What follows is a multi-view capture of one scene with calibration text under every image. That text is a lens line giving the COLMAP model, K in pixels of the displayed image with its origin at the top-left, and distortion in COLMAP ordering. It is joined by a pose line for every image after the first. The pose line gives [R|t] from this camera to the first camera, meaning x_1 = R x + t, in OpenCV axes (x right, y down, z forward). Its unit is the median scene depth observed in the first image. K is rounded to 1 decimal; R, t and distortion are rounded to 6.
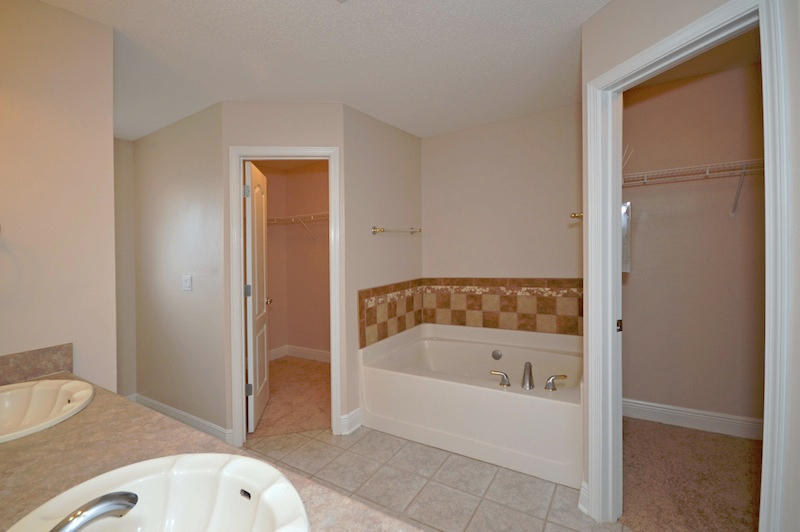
lens RADIAL K [[362.4, 0, 388.2], [0, 362.4, 257.2], [0, 0, 1]] dist [-0.000411, -0.004435]
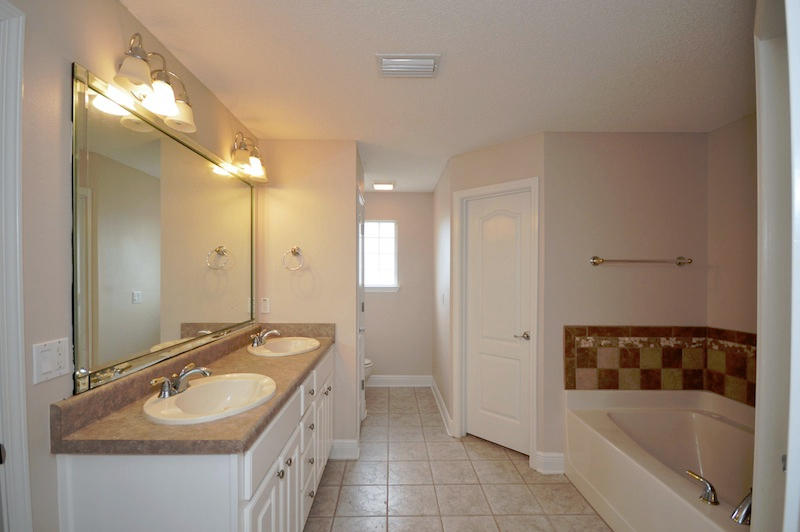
lens RADIAL K [[362.4, 0, 397.7], [0, 362.4, 264.4], [0, 0, 1]] dist [-0.000411, -0.004435]
pose [[0.548529, 0.021566, -0.835854, 0.400570], [-0.052302, 0.998595, -0.008558, -0.031071], [0.834494, 0.048411, 0.548886, 0.106872]]
